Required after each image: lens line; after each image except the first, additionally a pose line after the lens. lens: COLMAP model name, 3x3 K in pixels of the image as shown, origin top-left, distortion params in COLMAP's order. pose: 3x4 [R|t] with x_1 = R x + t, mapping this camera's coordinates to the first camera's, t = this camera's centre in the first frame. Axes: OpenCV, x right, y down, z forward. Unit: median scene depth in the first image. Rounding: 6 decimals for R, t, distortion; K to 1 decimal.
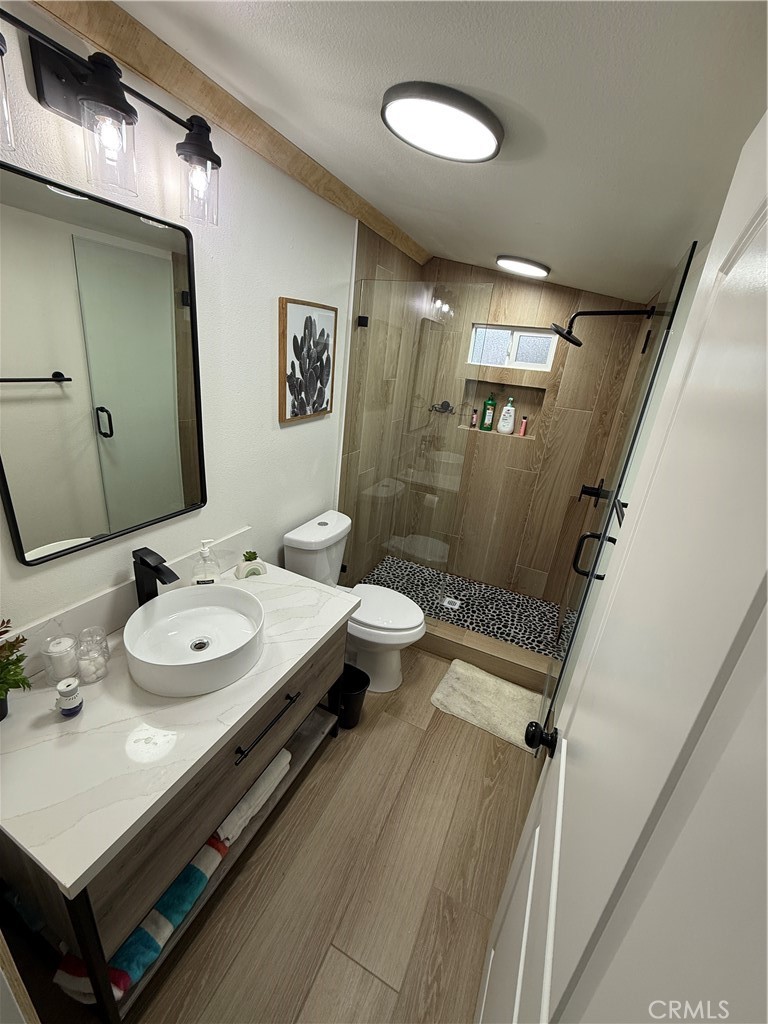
lens RADIAL K [[405.1, 0, 384.7], [0, 405.1, 507.4], [0, 0, 1]] dist [-0.000182, -0.000117]
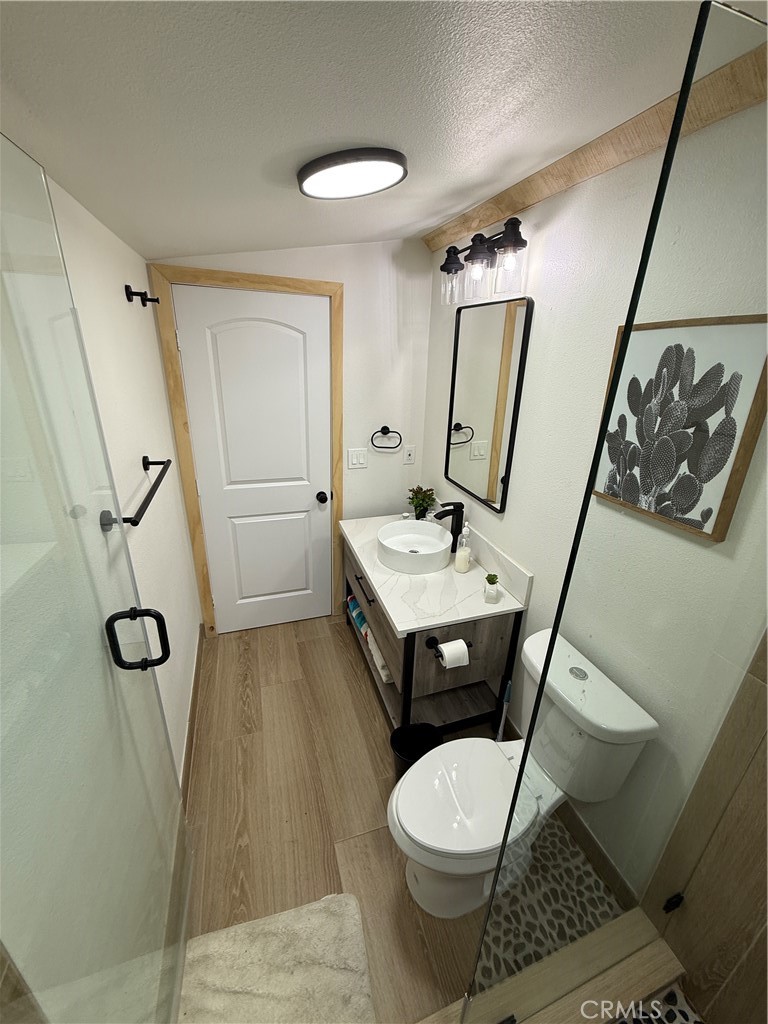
lens RADIAL K [[405.1, 0, 387.9], [0, 405.1, 508.4], [0, 0, 1]] dist [-0.000182, -0.000117]
pose [[-0.712918, 0.139931, -0.687145, 0.508837], [-0.345688, 0.782424, 0.517989, -0.431572], [0.610121, 0.606821, -0.509431, 1.142196]]
